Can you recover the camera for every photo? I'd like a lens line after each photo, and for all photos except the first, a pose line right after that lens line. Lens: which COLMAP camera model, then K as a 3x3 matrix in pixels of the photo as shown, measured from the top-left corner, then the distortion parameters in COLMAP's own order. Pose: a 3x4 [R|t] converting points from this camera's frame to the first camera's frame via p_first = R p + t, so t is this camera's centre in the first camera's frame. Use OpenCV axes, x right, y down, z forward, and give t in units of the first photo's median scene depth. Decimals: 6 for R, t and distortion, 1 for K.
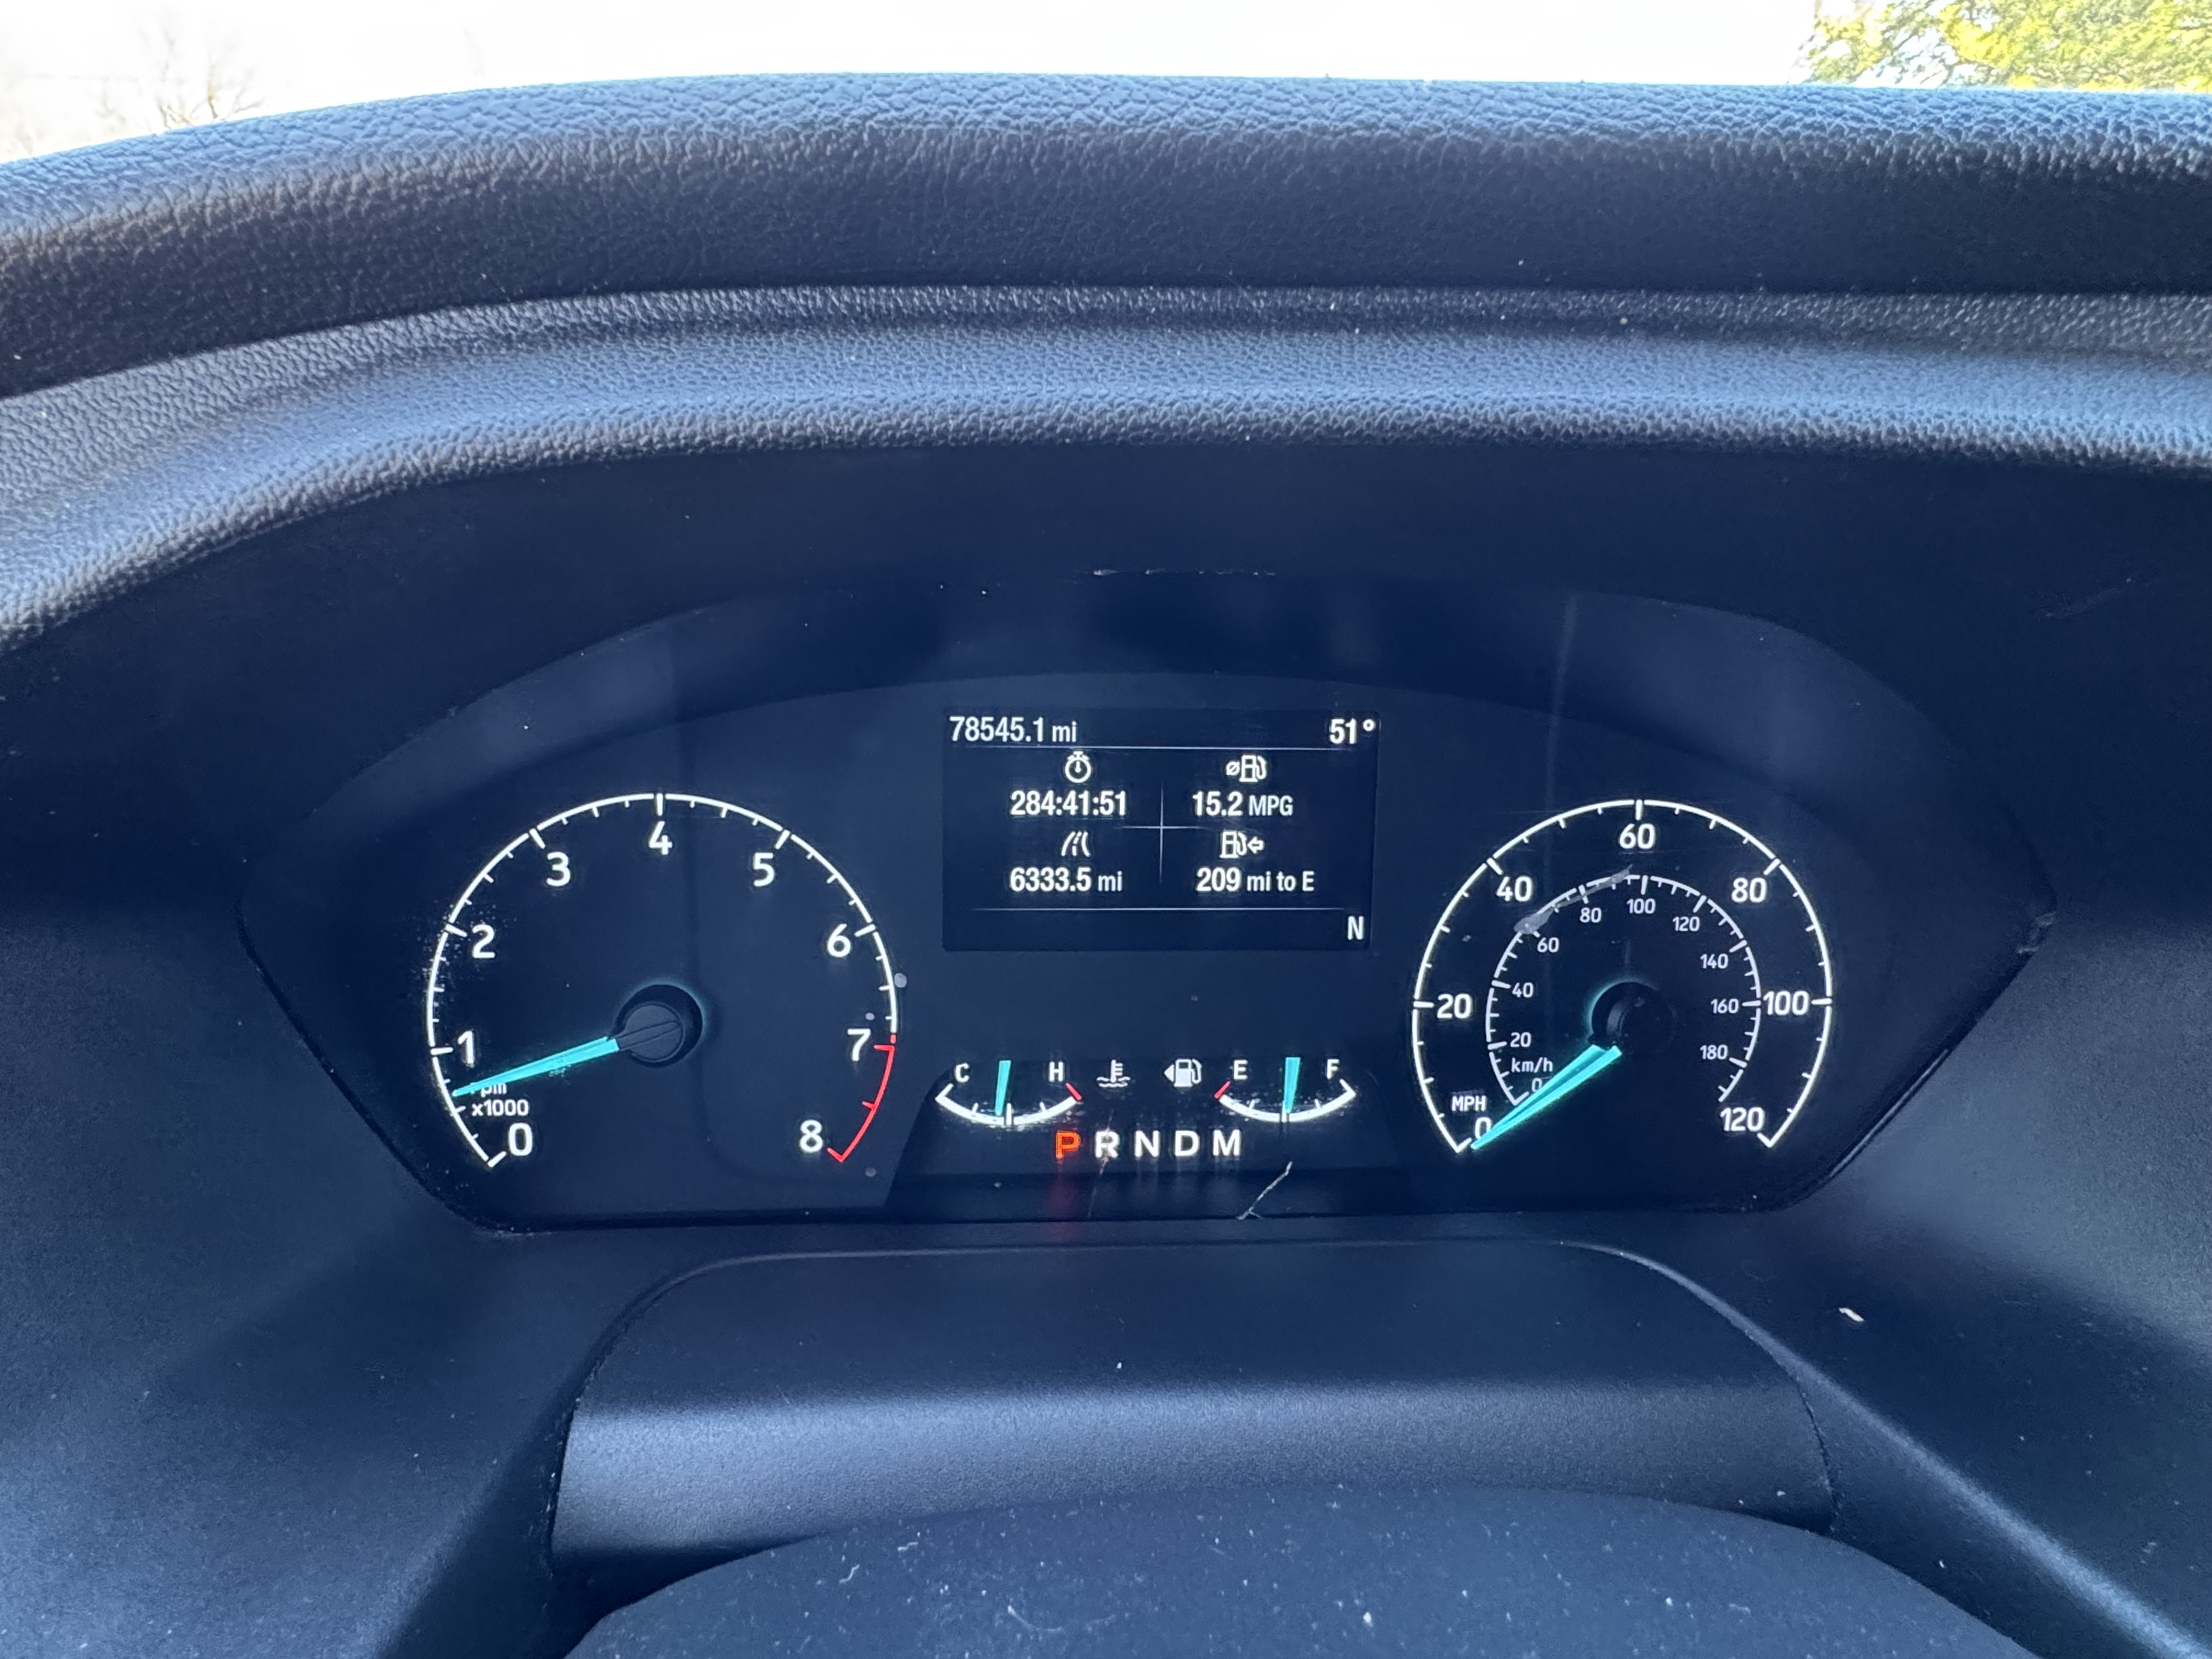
lens RADIAL K [[1205.9, 0, 1043.2], [0, 1205.9, 828.5], [0, 0, 1]] dist [-0.001624, -0.000455]
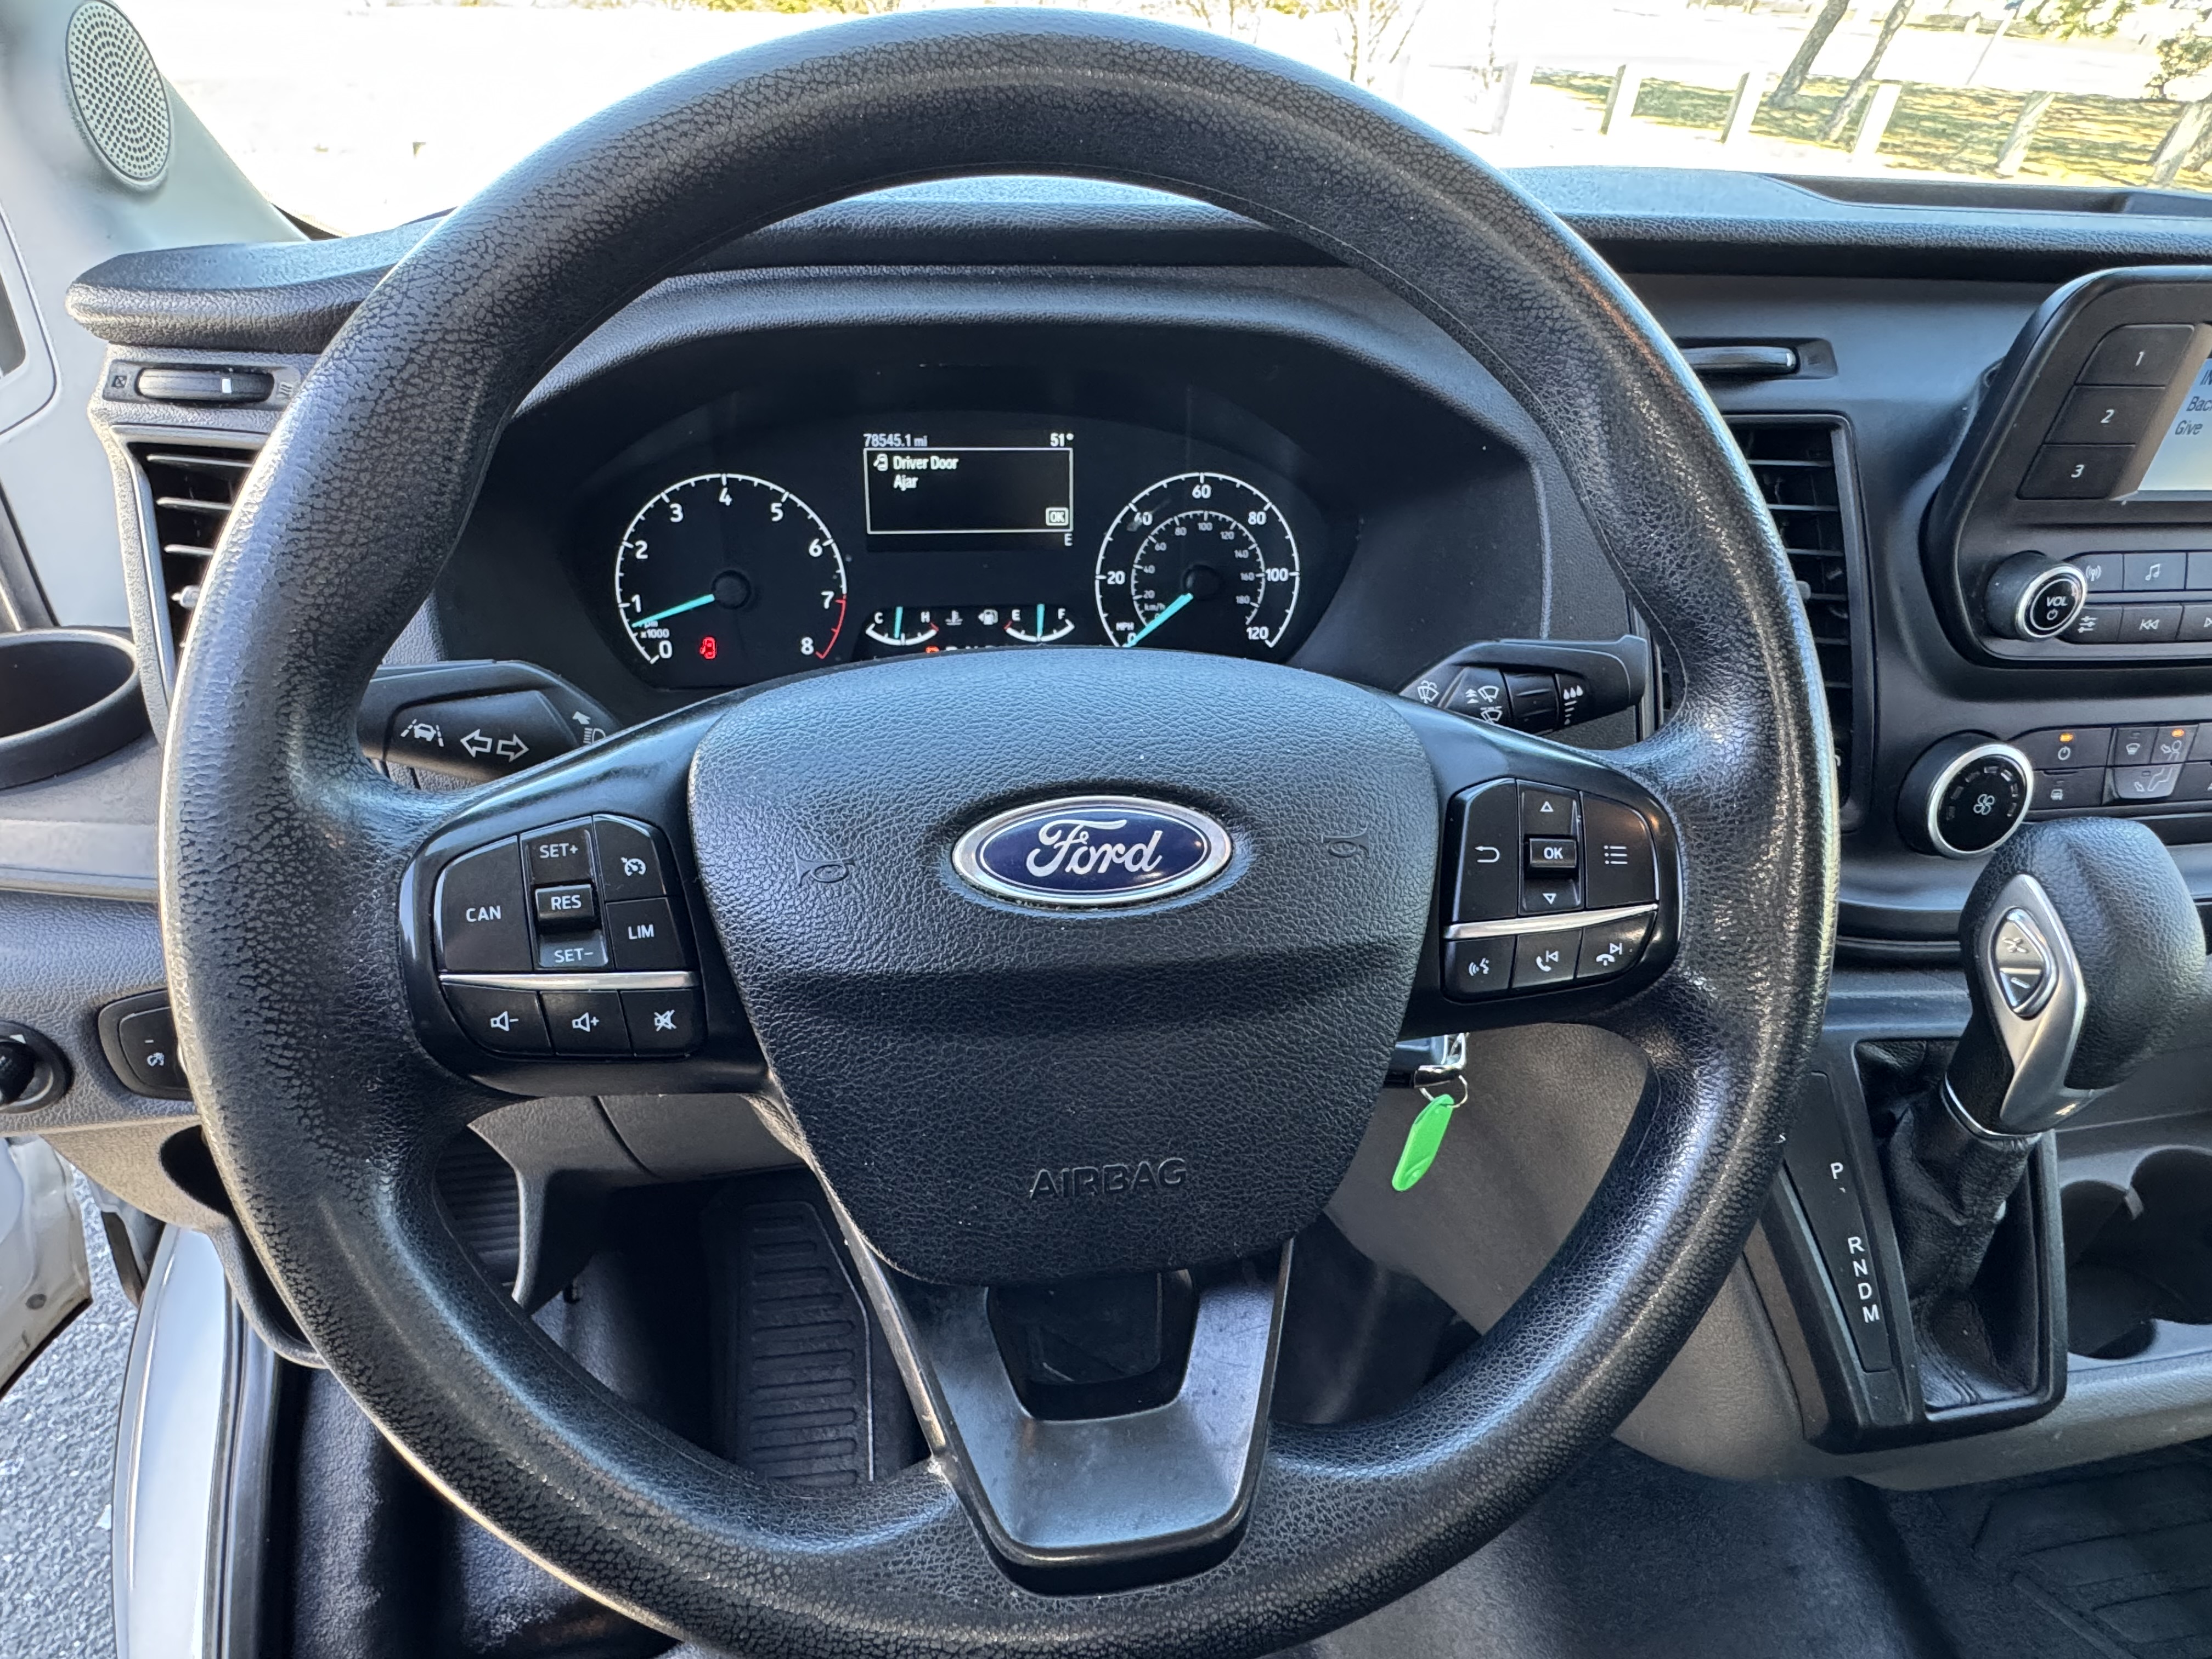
lens RADIAL K [[1219.5, 0, 1064.3], [0, 1219.5, 833.4], [0, 0, 1]] dist [0.000113, -0.003117]
pose [[0.995164, -0.040689, 0.089405, 0.047871], [0.023780, 0.982893, 0.182634, 0.199921], [-0.095307, -0.179624, 0.979108, -1.158948]]
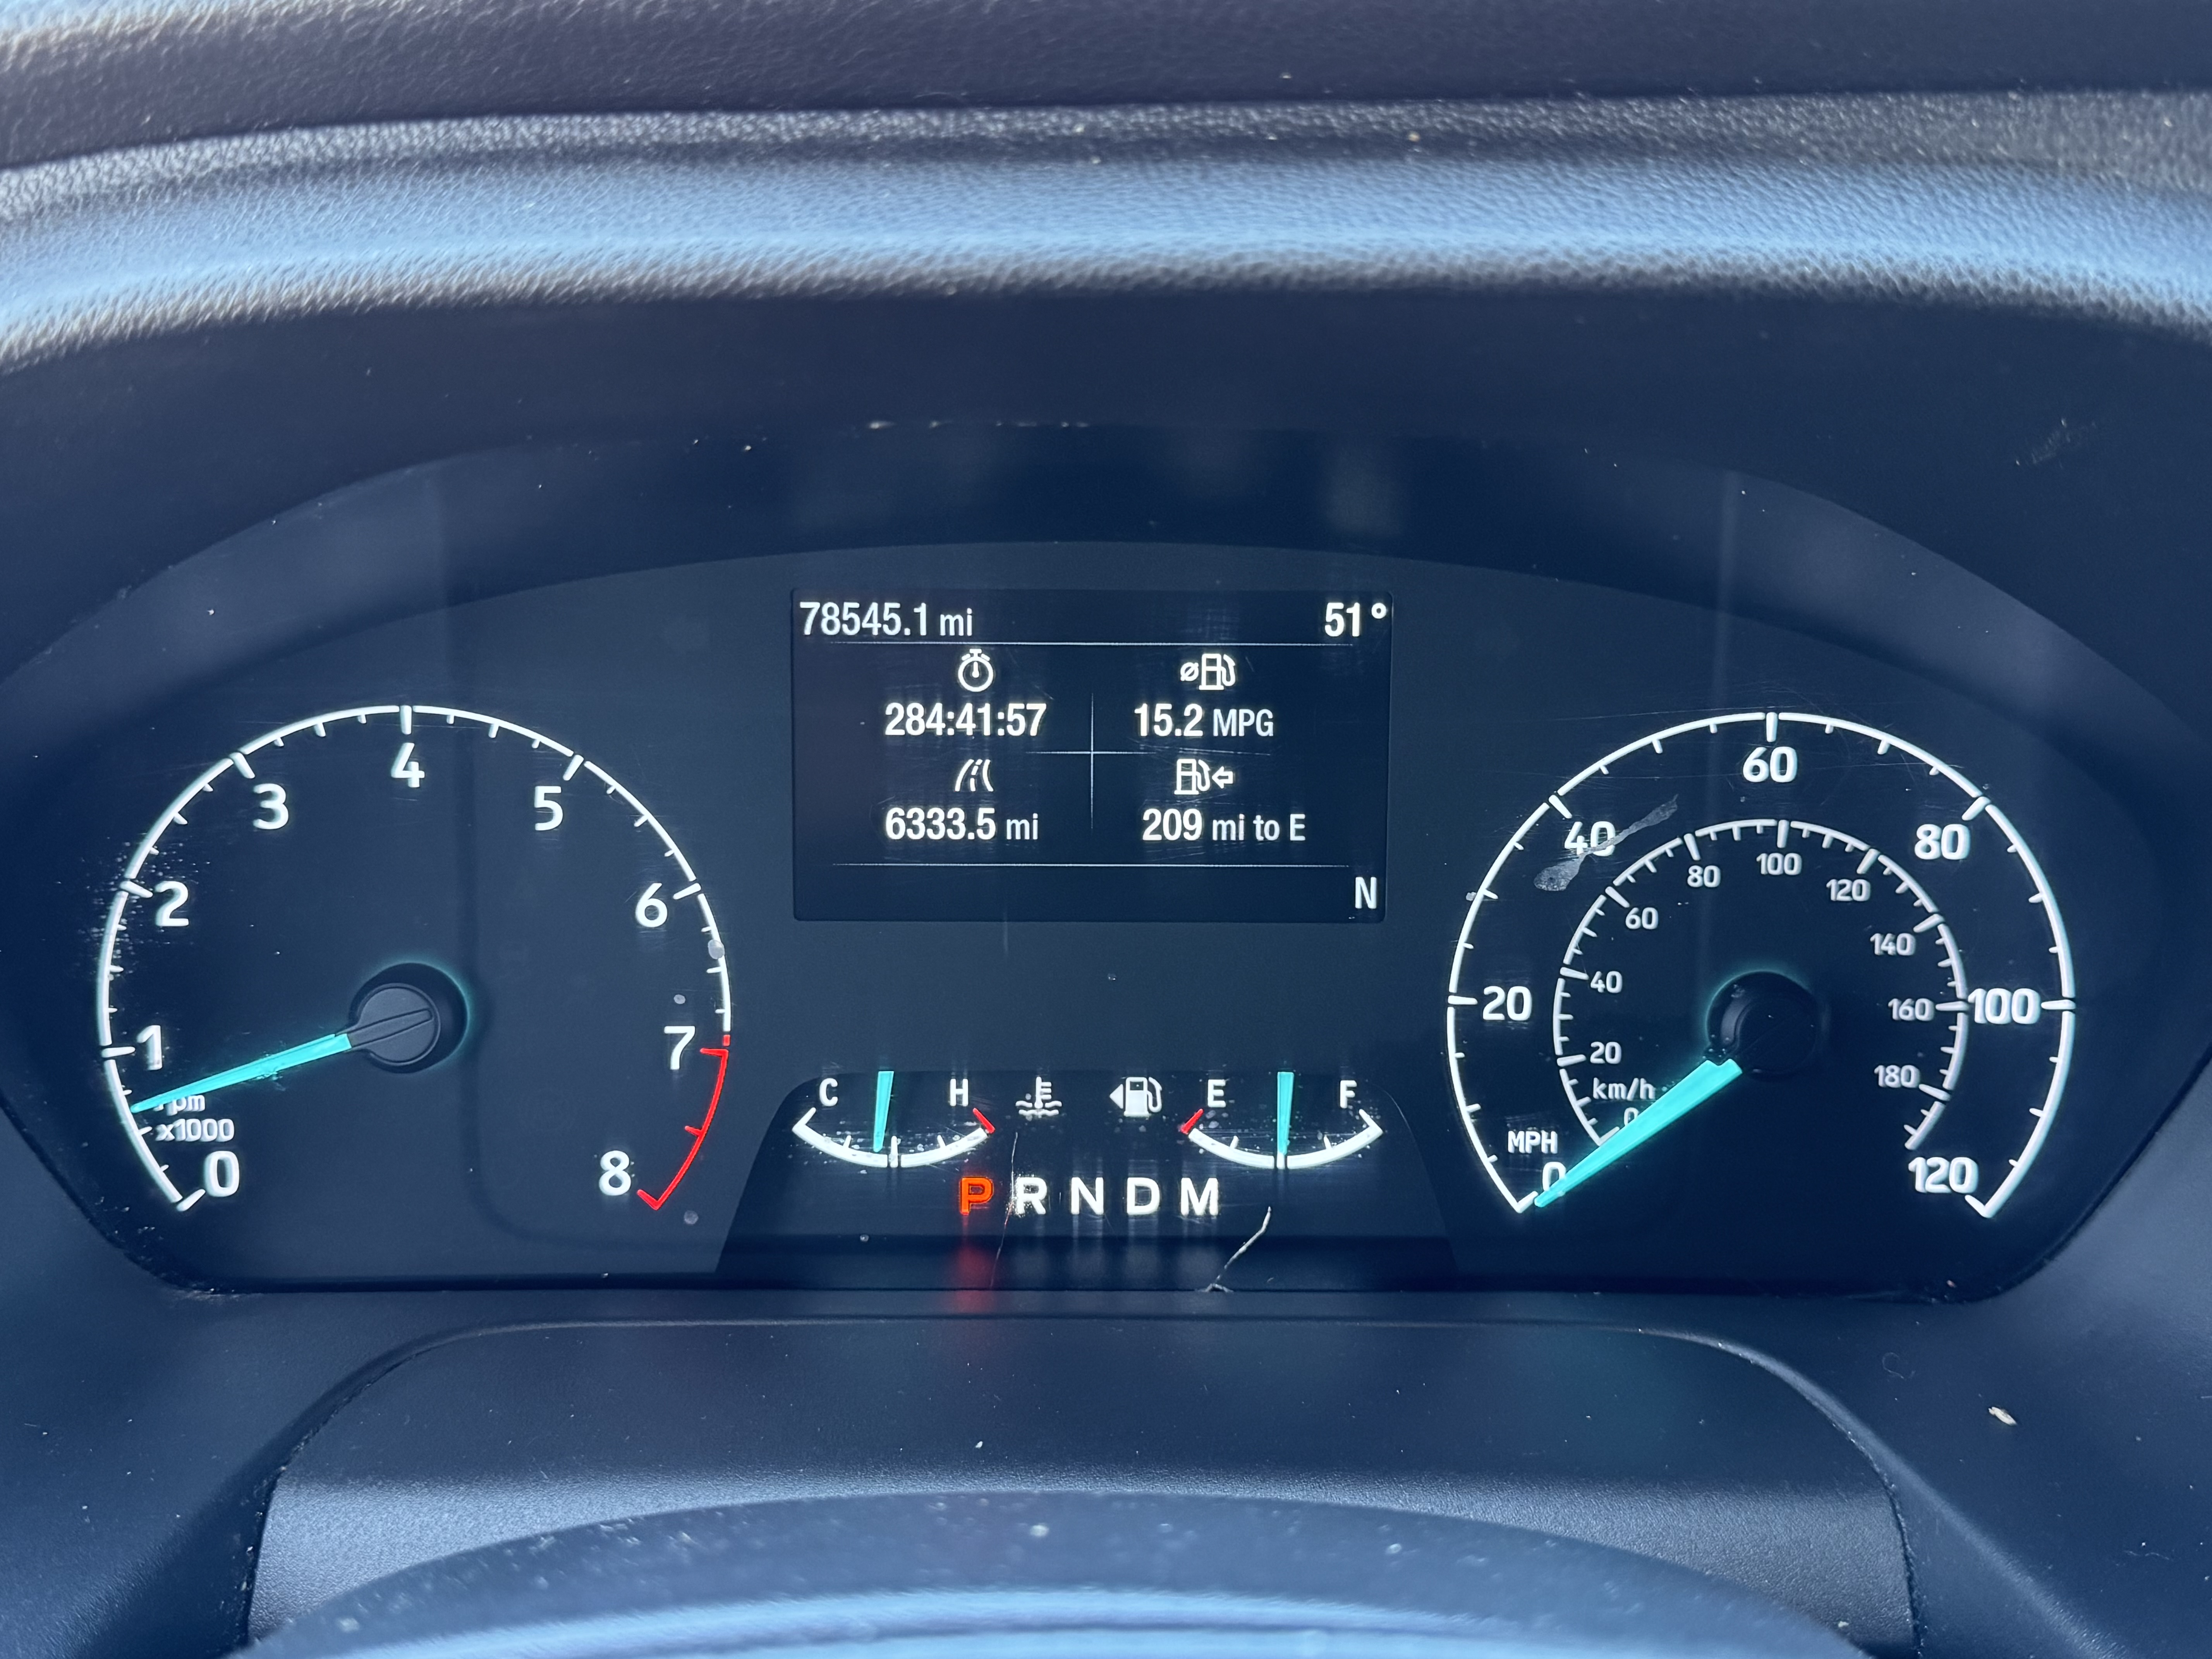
lens RADIAL K [[2223.0, 0, 1106.0], [0, 2223.0, 829.5], [0, 0, 1]] dist [0.196916, -0.524053]
pose [[0.997995, 0.000996, -0.063286, 0.192801], [-0.000759, 0.999993, 0.003762, 0.040646], [0.063289, -0.003706, 0.997988, -0.347633]]
